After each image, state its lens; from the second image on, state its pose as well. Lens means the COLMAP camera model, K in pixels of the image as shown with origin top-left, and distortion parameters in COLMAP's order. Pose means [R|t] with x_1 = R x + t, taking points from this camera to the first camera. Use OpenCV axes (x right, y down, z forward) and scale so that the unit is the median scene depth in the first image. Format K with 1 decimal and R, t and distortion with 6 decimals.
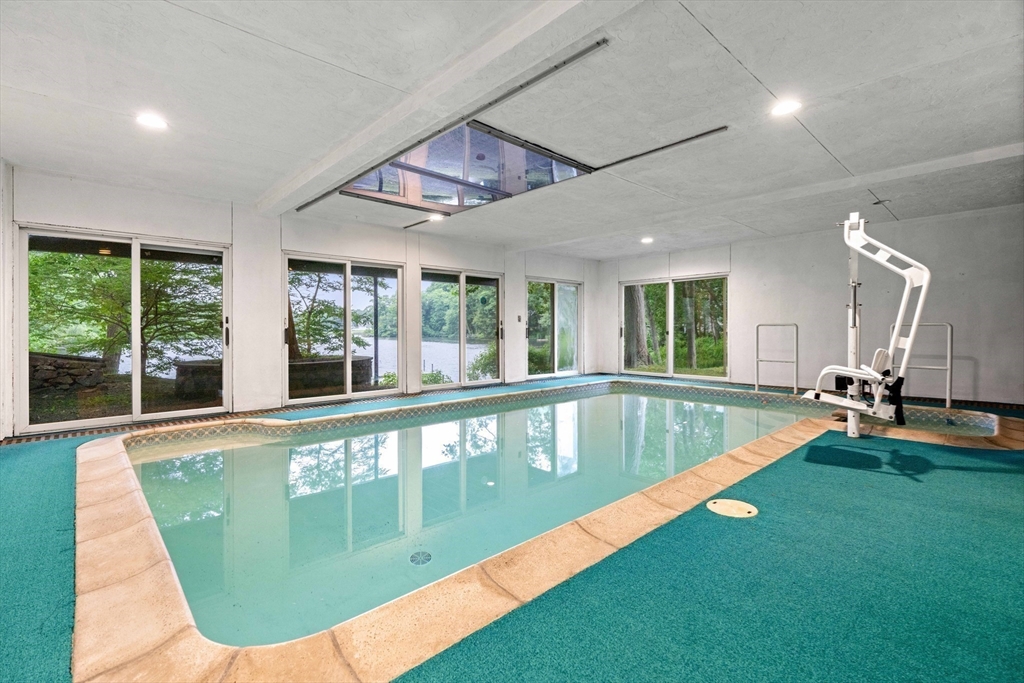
lens RADIAL K [[464.4, 0, 510.9], [0, 464.4, 333.6], [0, 0, 1]] dist [0.003393, 0.000574]
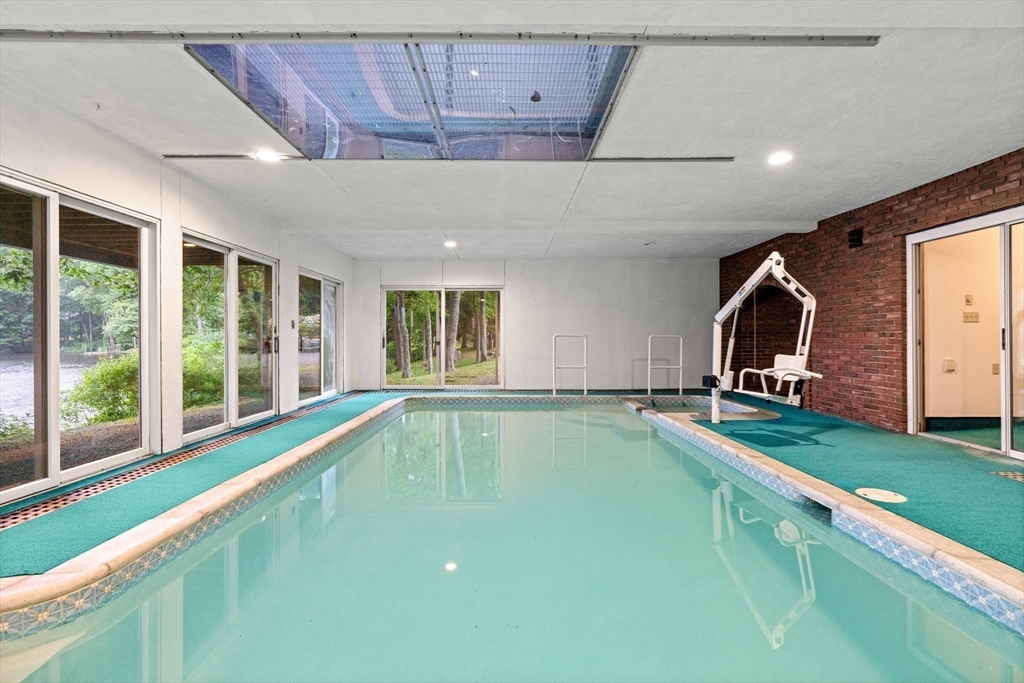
lens RADIAL K [[464.4, 0, 512.7], [0, 464.4, 343.0], [0, 0, 1]] dist [0.003393, 0.000574]
pose [[0.680766, -0.003538, 0.732493, -0.348106], [0.003884, 0.999992, 0.001220, -0.002840], [-0.732491, 0.002014, 0.680774, 0.309220]]
